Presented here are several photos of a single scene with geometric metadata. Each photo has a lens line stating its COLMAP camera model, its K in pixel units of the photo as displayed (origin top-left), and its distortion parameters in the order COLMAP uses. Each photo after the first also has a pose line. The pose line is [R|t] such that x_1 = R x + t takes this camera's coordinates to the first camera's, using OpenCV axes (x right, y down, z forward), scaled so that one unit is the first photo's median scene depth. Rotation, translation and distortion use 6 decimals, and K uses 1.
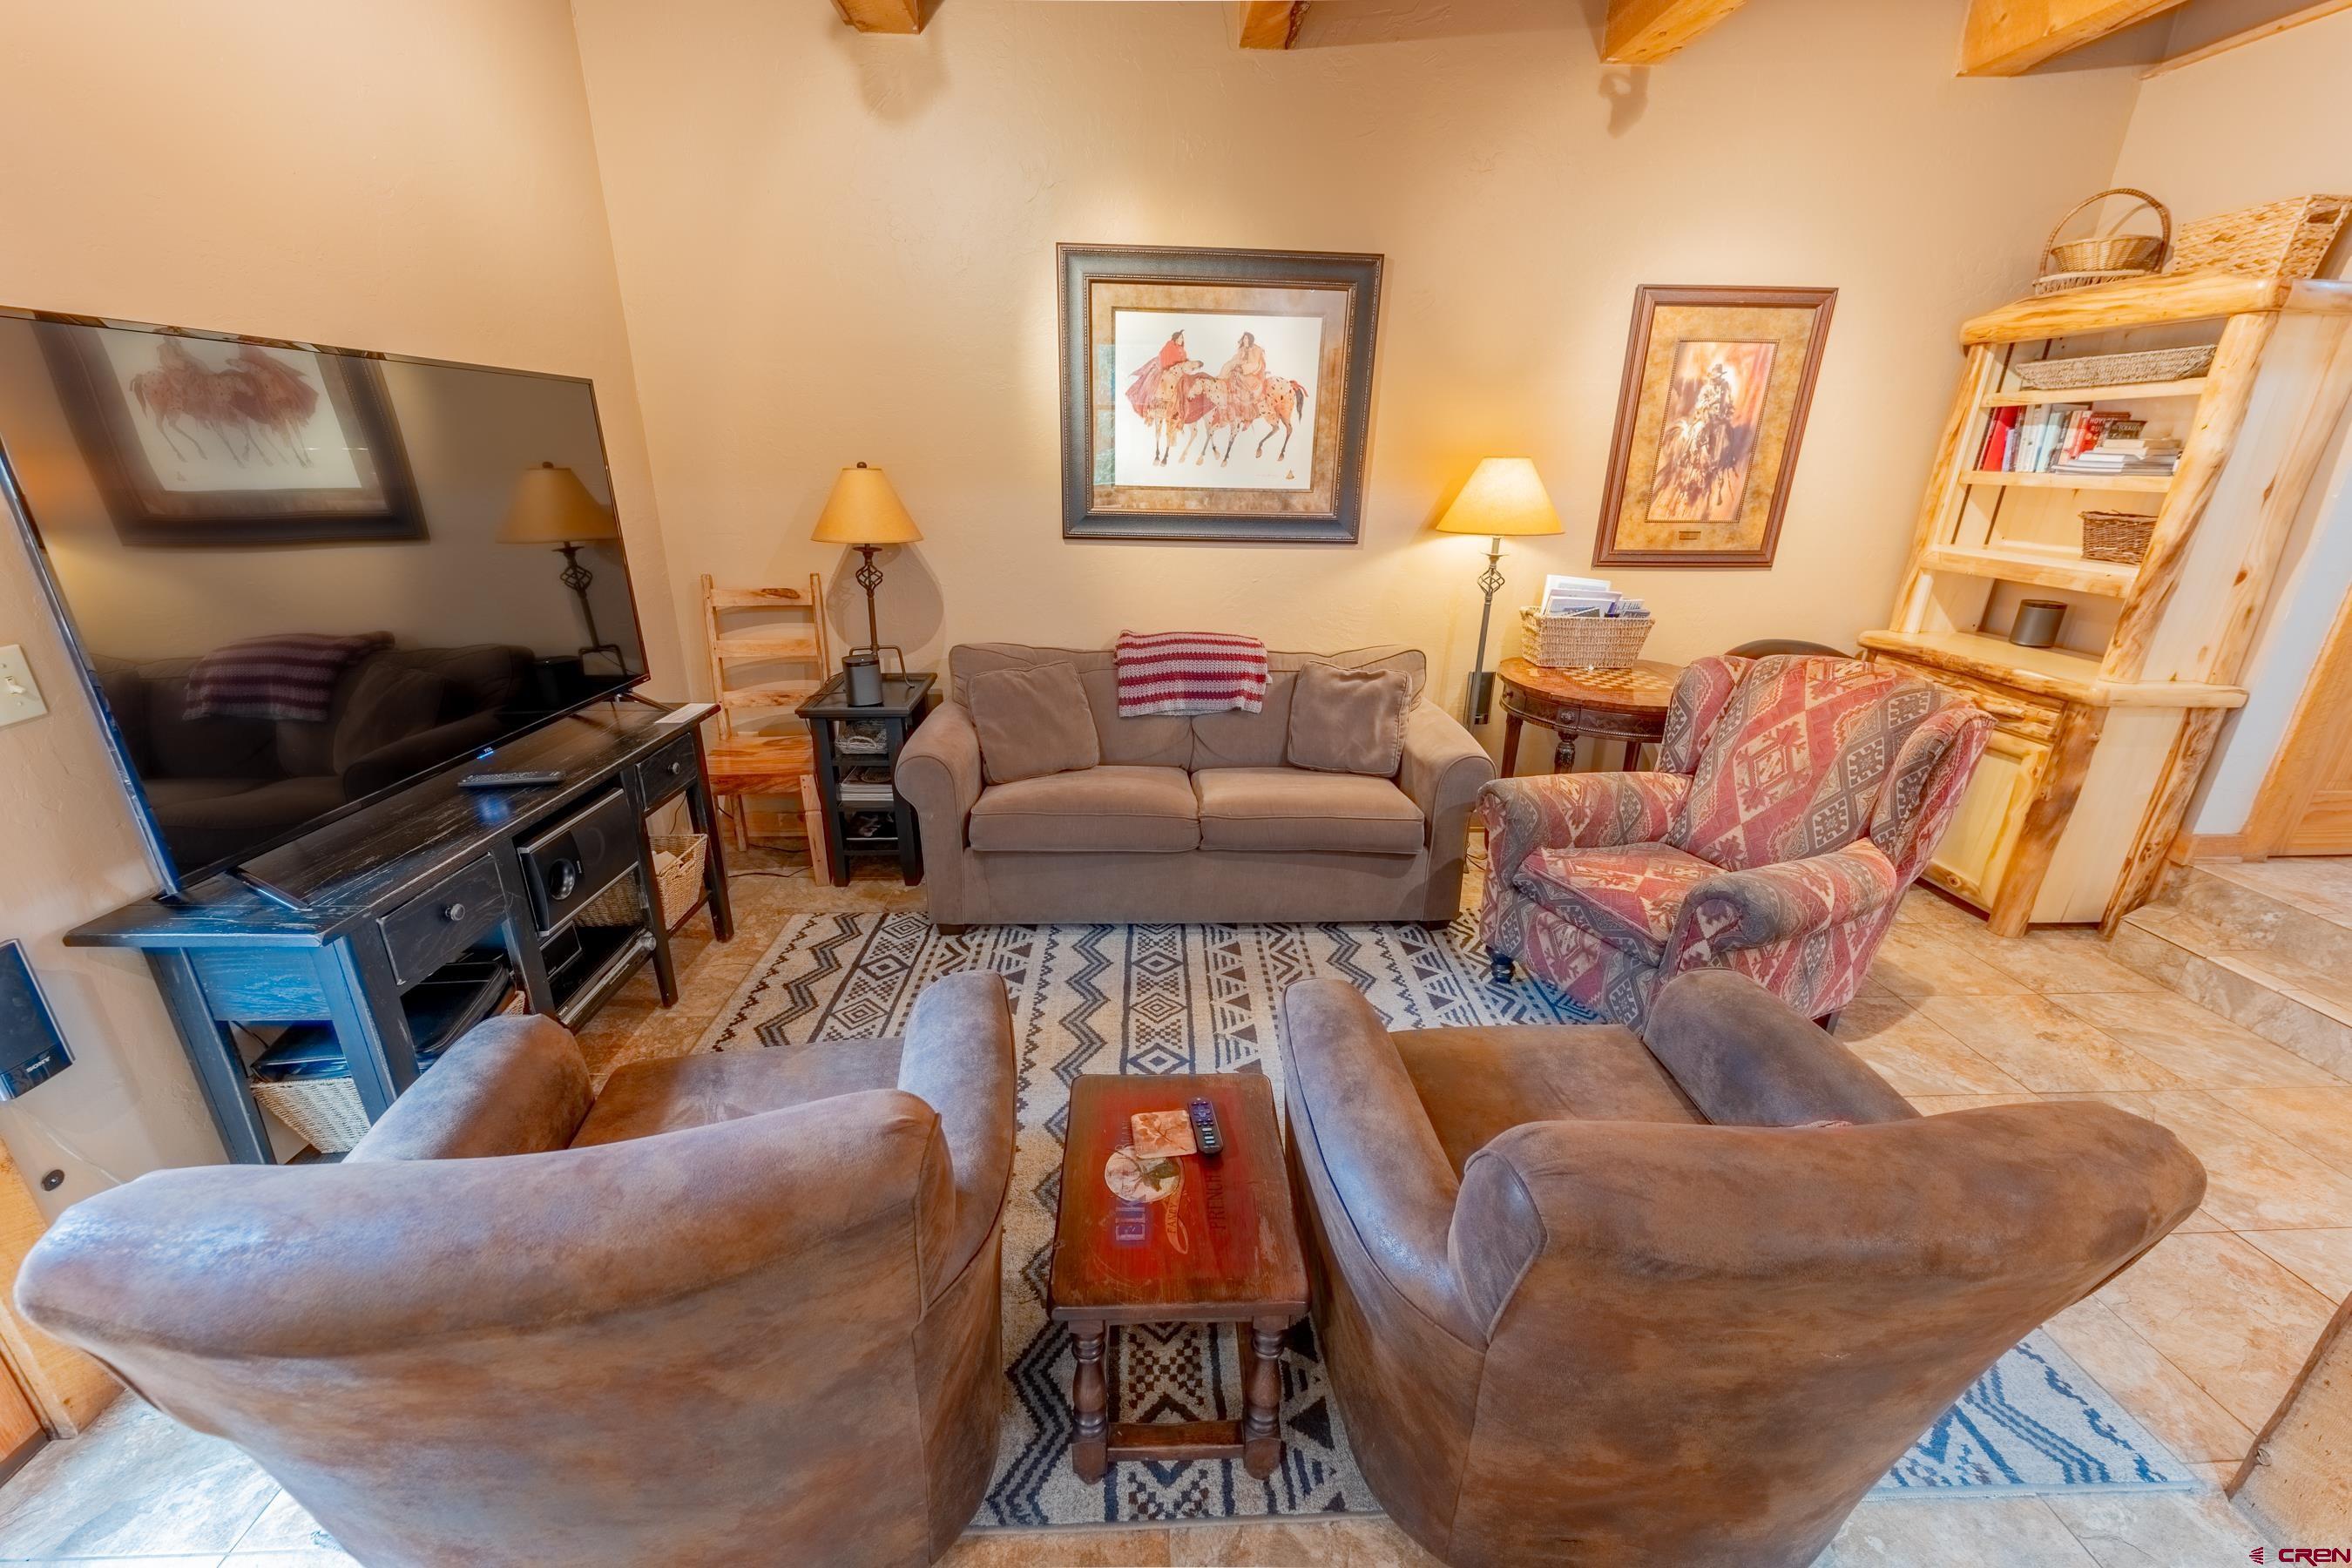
lens RADIAL K [[934.8, 0, 1175.7], [0, 934.8, 789.1], [0, 0, 1]] dist [0.002128, -0.000180]
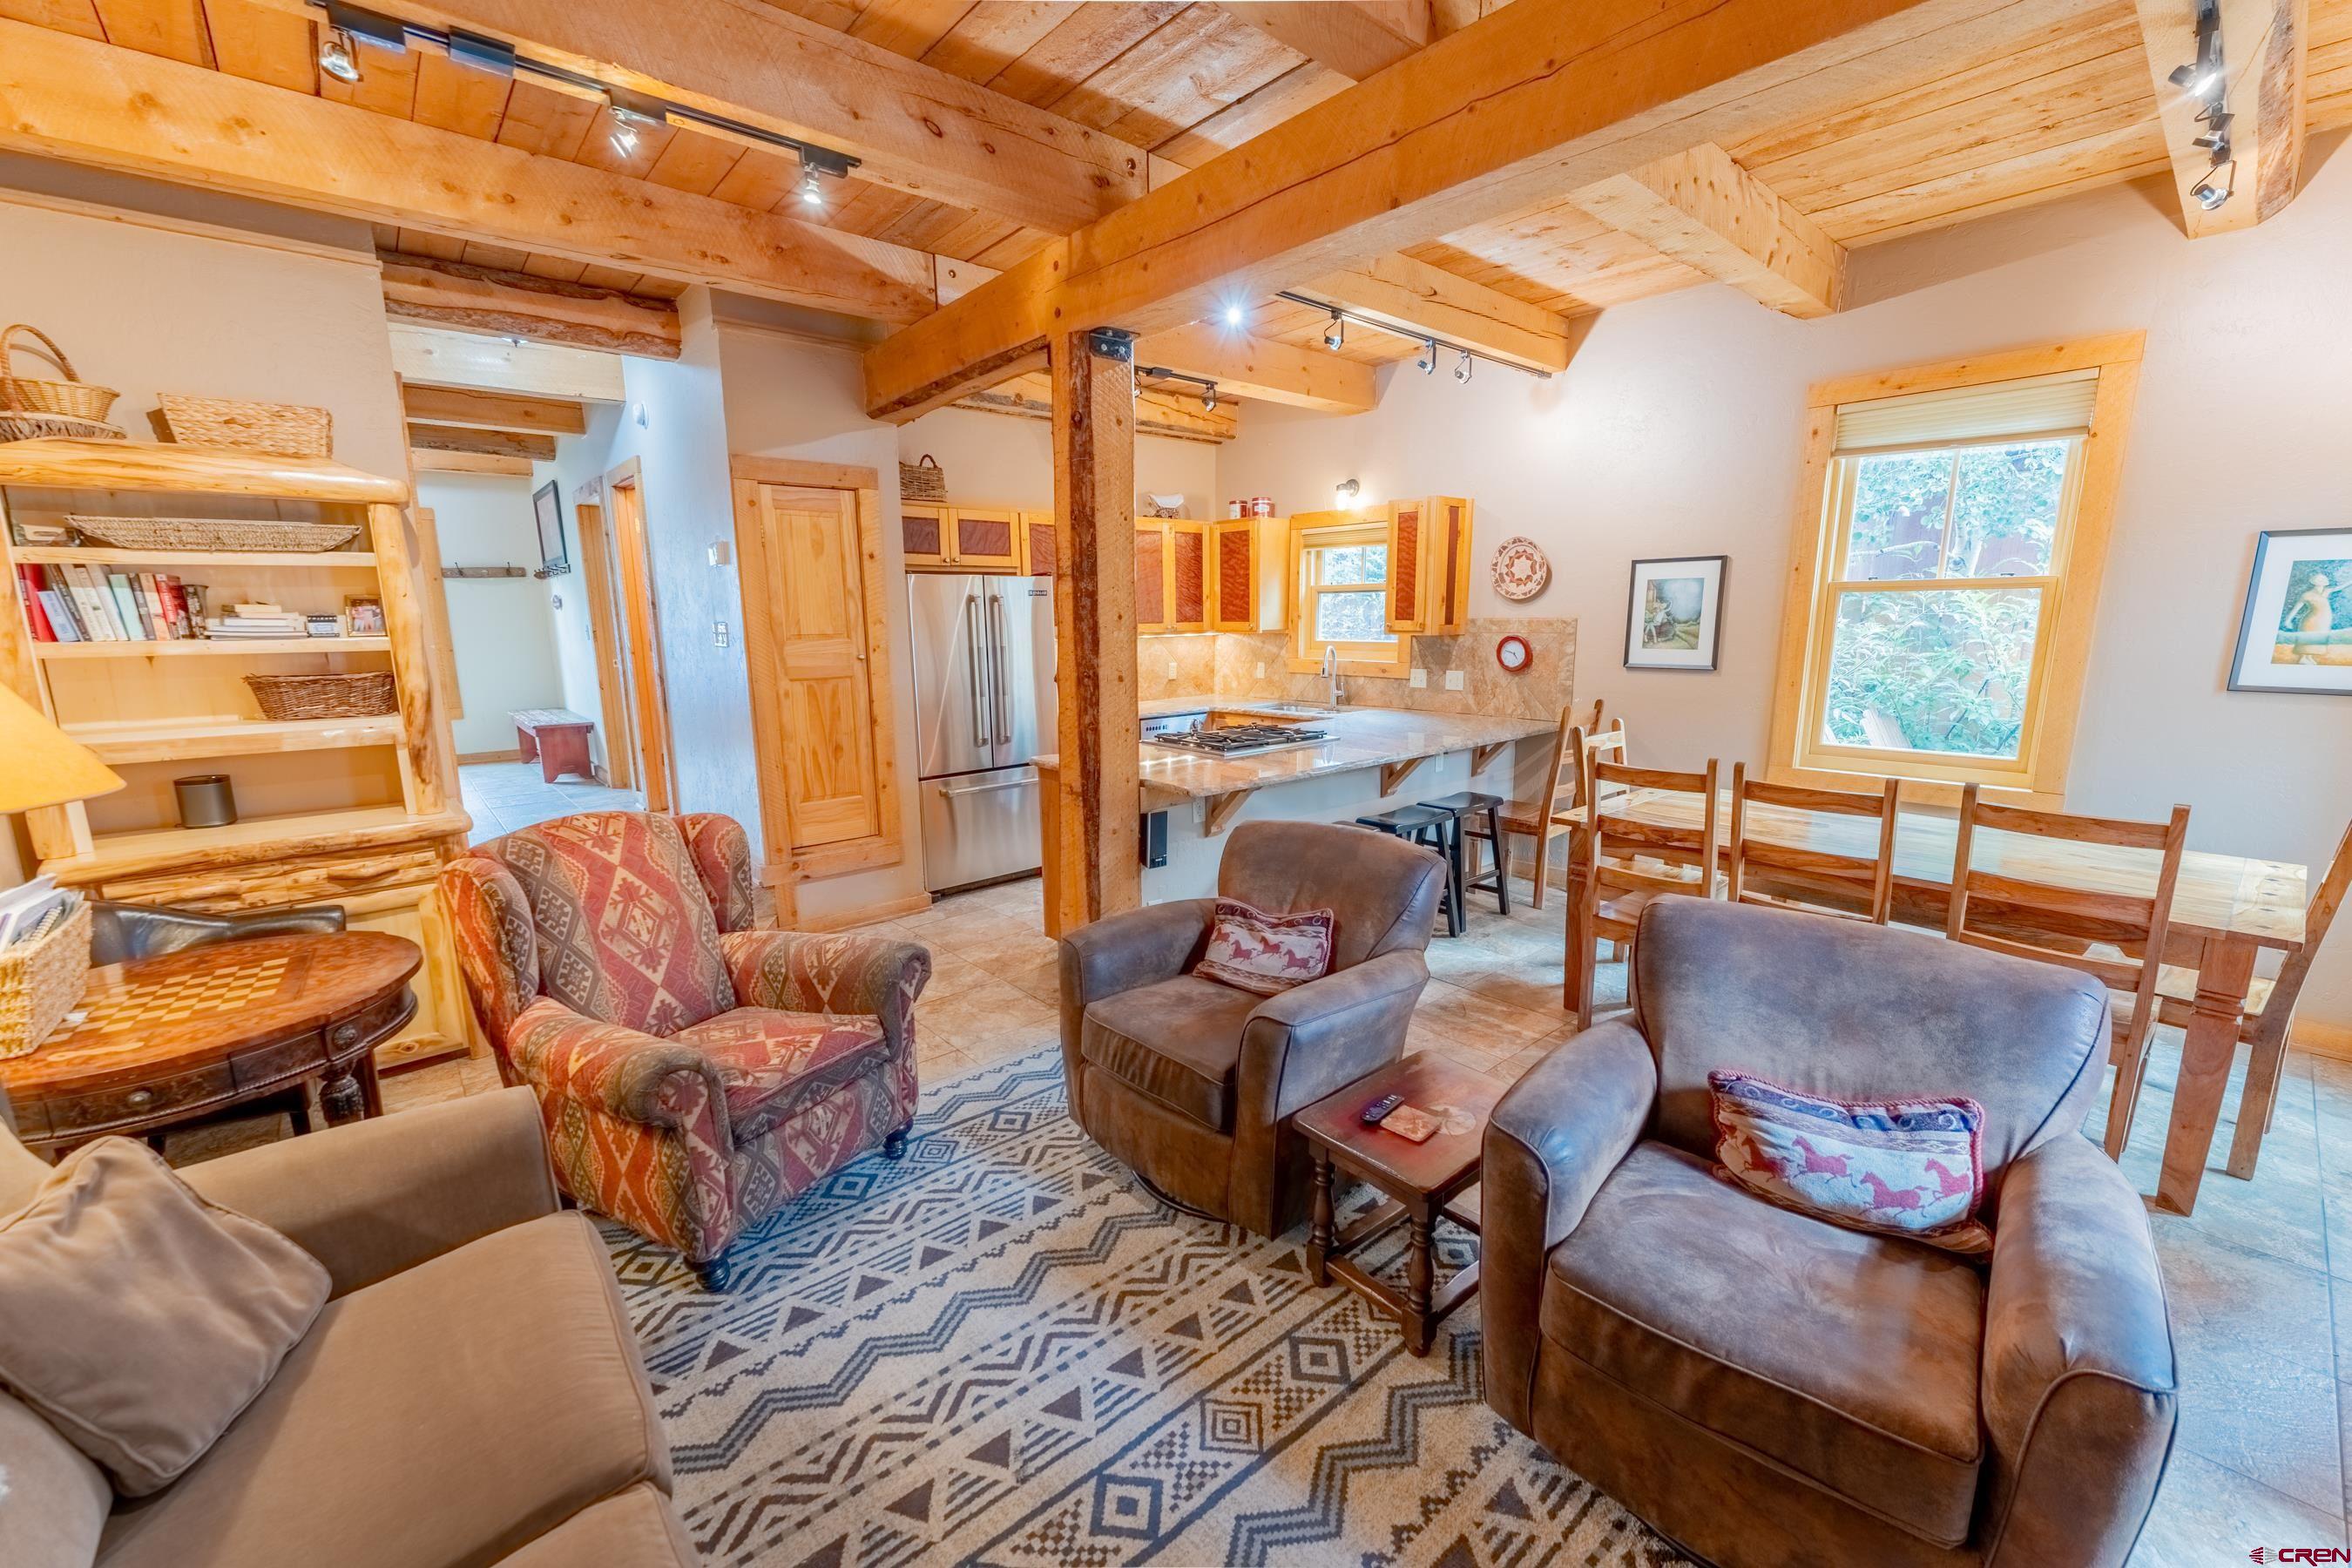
lens RADIAL K [[934.8, 0, 1175.7], [0, 934.8, 789.1], [0, 0, 1]] dist [0.002128, -0.000180]
pose [[-0.614434, -0.155524, 0.773488, -0.342314], [0.271767, 0.878660, 0.392554, -0.293415], [-0.740685, 0.451407, -0.497612, 0.775374]]
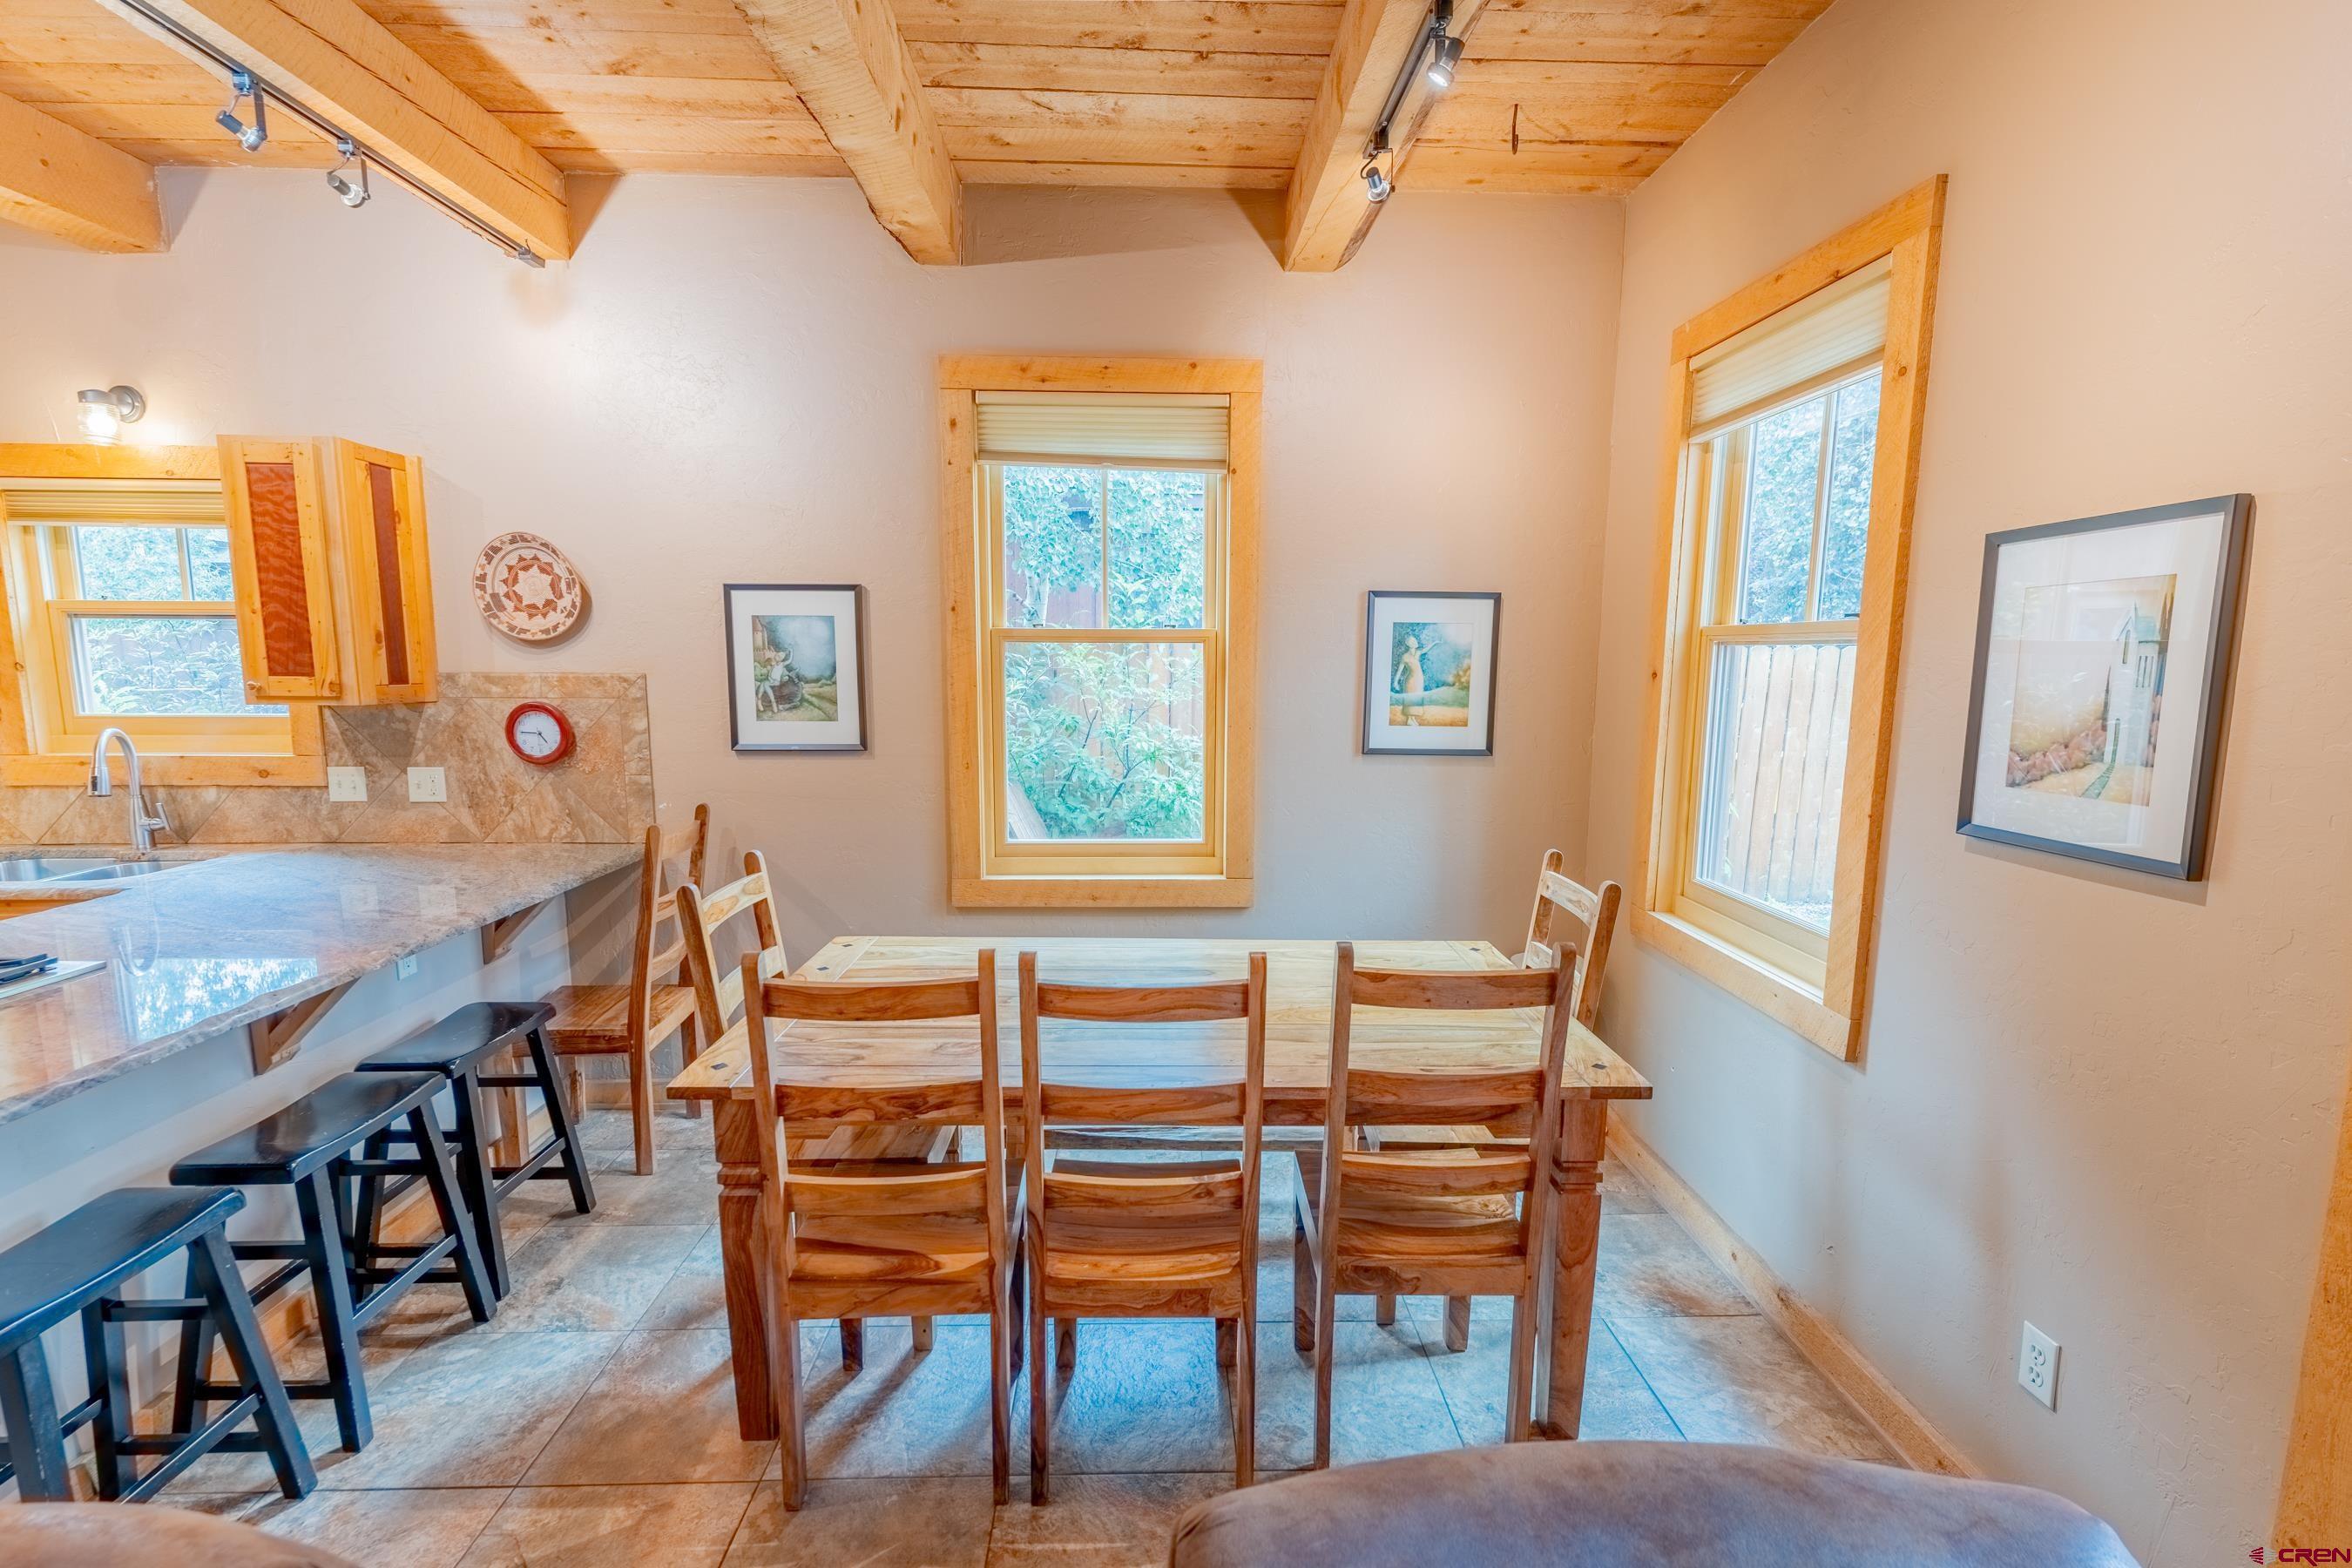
lens RADIAL K [[1053.5, 0, 1184.2], [0, 1053.5, 796.2], [0, 0, 1]] dist [-0.002152, -0.000141]
pose [[-0.999589, -0.024129, 0.015504, -0.085036], [-0.014086, 0.883917, 0.467432, -0.155411], [-0.024983, 0.467021, -0.883893, 0.387739]]
